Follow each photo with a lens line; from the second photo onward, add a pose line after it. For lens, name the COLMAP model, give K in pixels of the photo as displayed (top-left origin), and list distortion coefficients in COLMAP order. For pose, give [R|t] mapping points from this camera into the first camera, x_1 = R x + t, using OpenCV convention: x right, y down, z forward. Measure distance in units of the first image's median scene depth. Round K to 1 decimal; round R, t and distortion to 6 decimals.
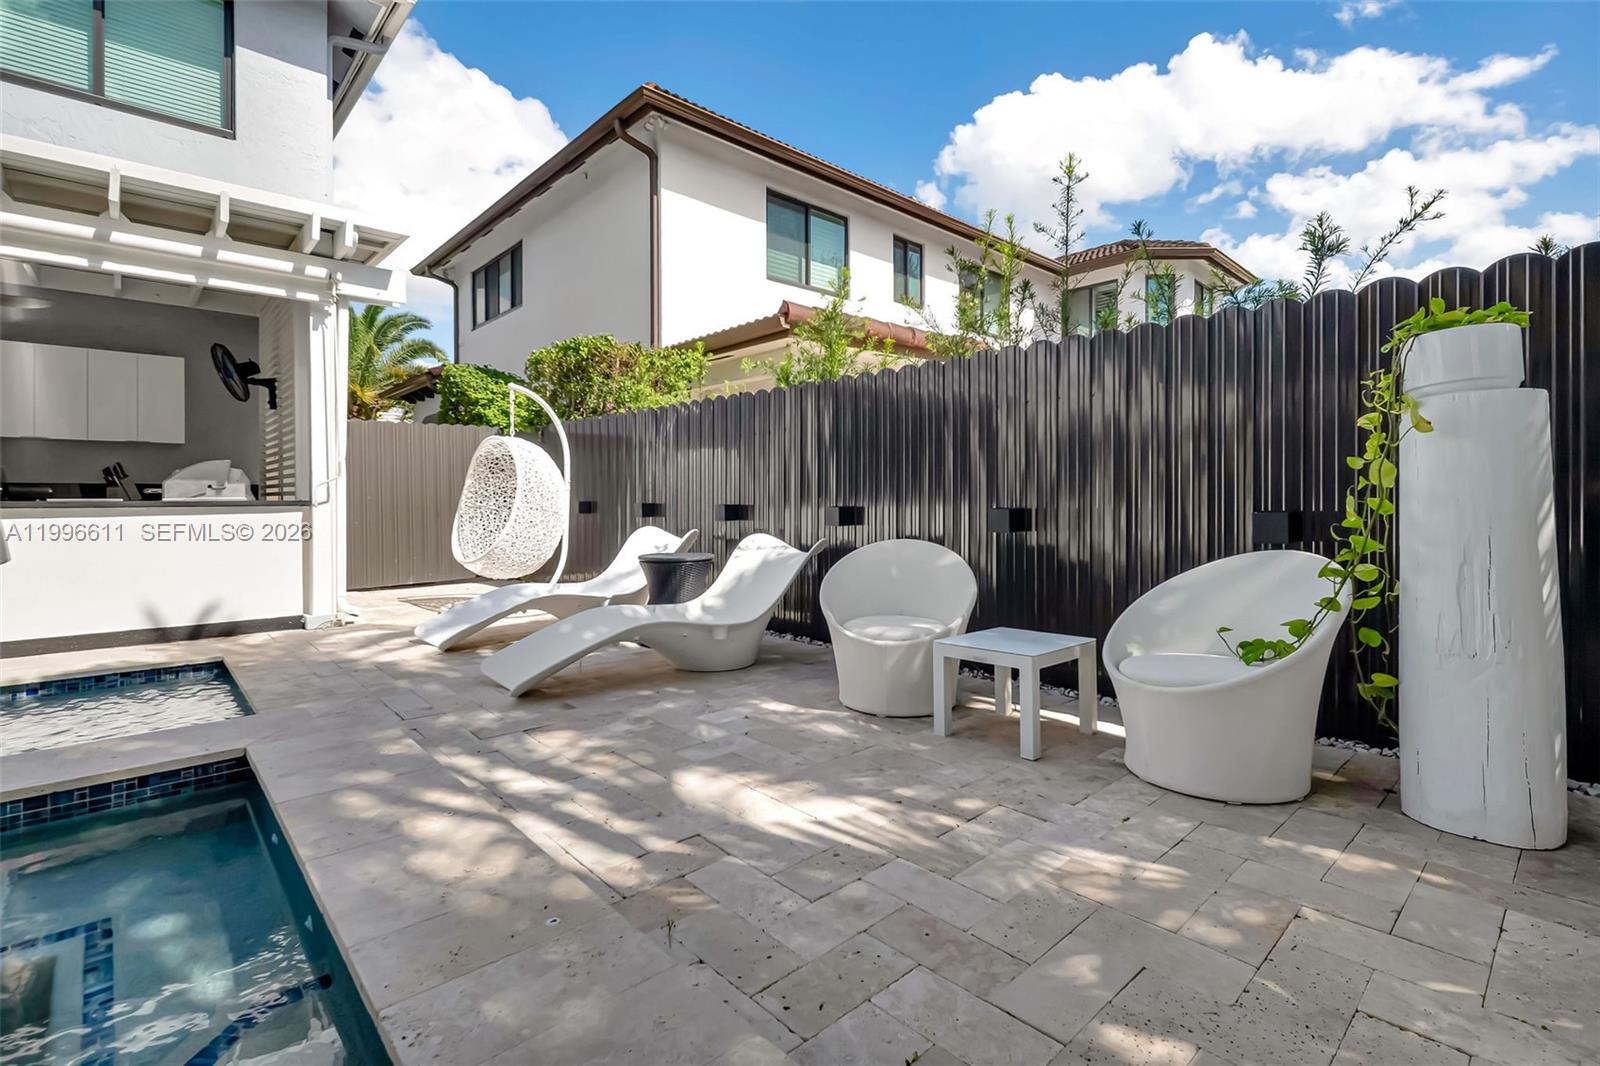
lens RADIAL K [[731.1, 0, 796.0], [0, 731.1, 500.5], [0, 0, 1]] dist [-0.000610, -0.000759]
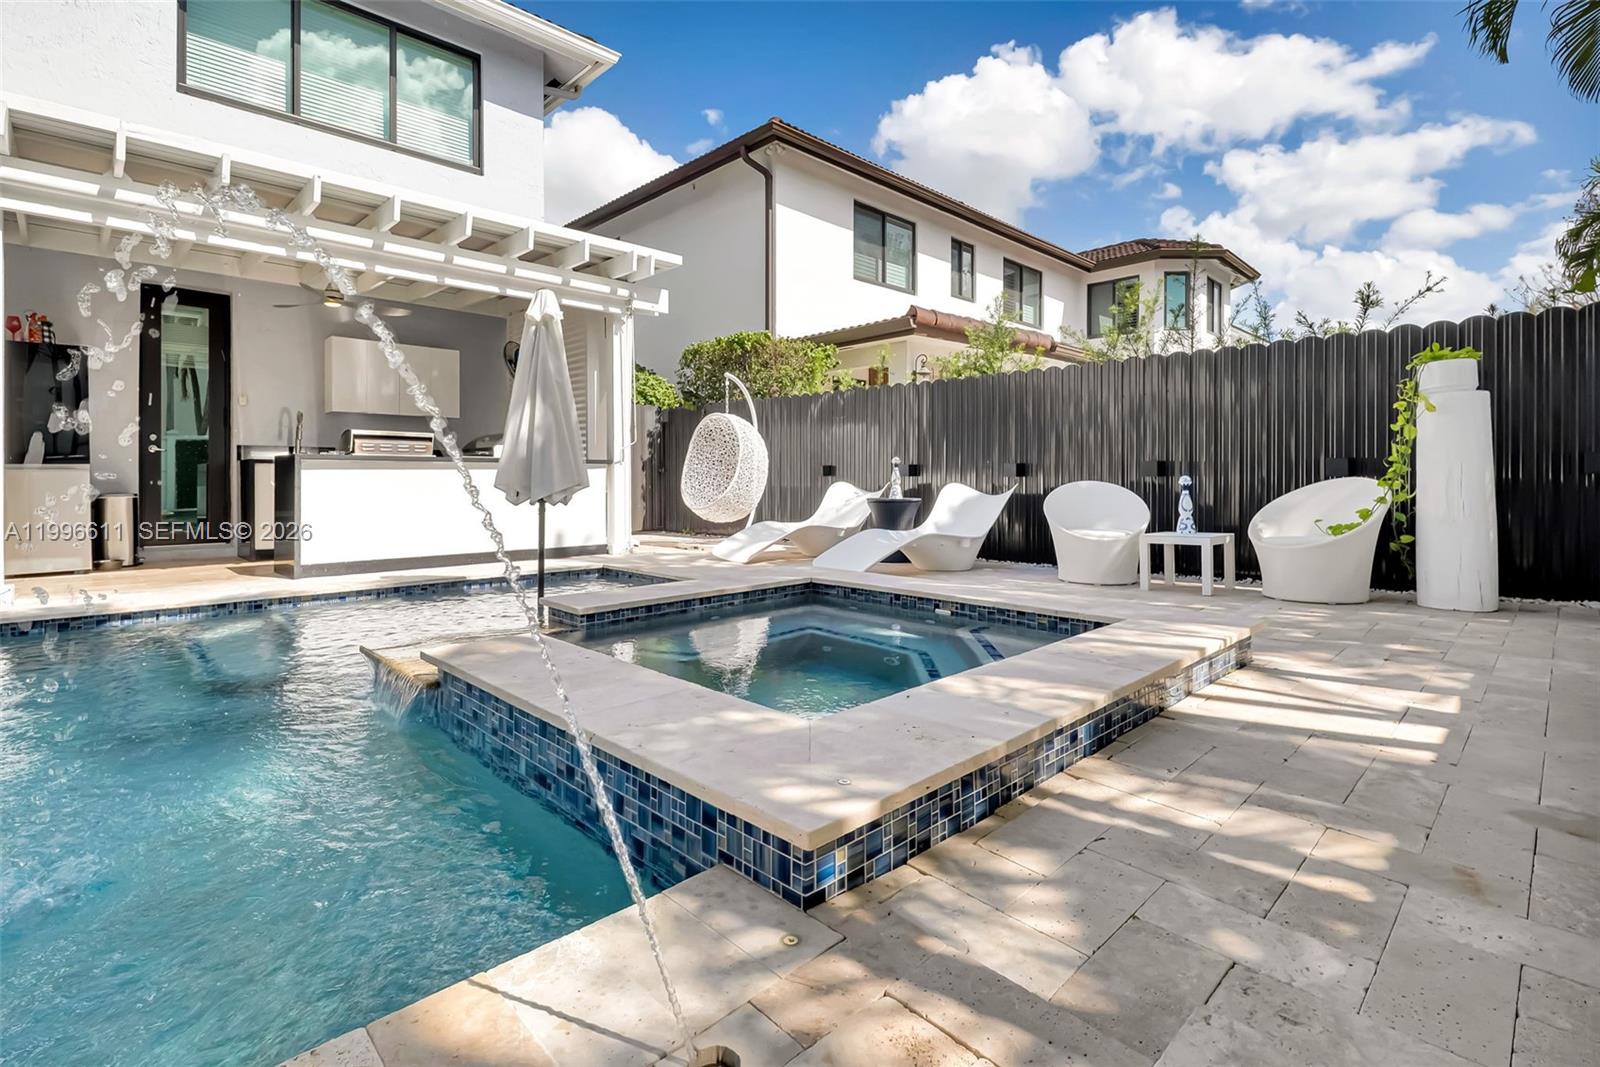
lens RADIAL K [[742.3, 0, 793.8], [0, 742.3, 480.1], [0, 0, 1]] dist [0.000362, -0.000471]
pose [[0.999701, 0.000482, 0.024434, -0.242817], [-0.000478, 1.000000, -0.000175, 0.024812], [-0.024434, 0.000163, 0.999701, -0.258360]]
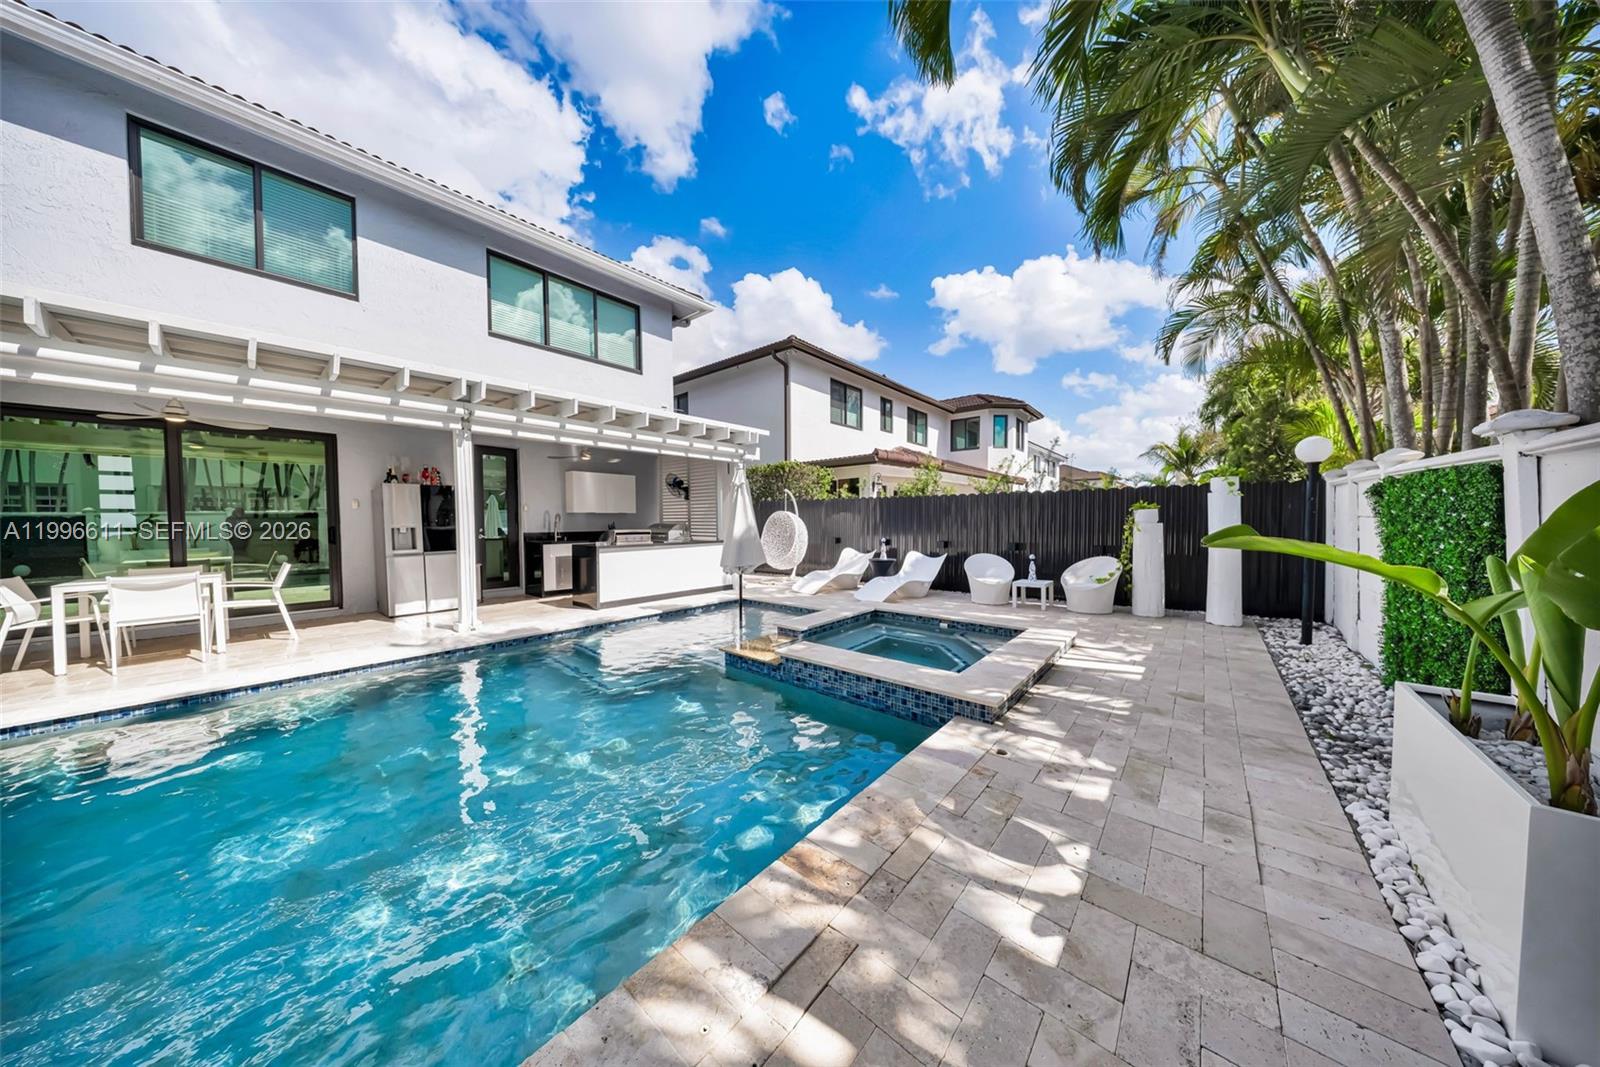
lens RADIAL K [[472.1, 0, 800.0], [0, 472.1, 533.5], [0, 0, 1]] dist [0.000113, 0.000013]
pose [[0.991846, -0.006999, 0.127254, -0.434458], [0.003623, 0.999636, 0.026742, -0.044046], [-0.127394, -0.026063, 0.991510, -0.446411]]
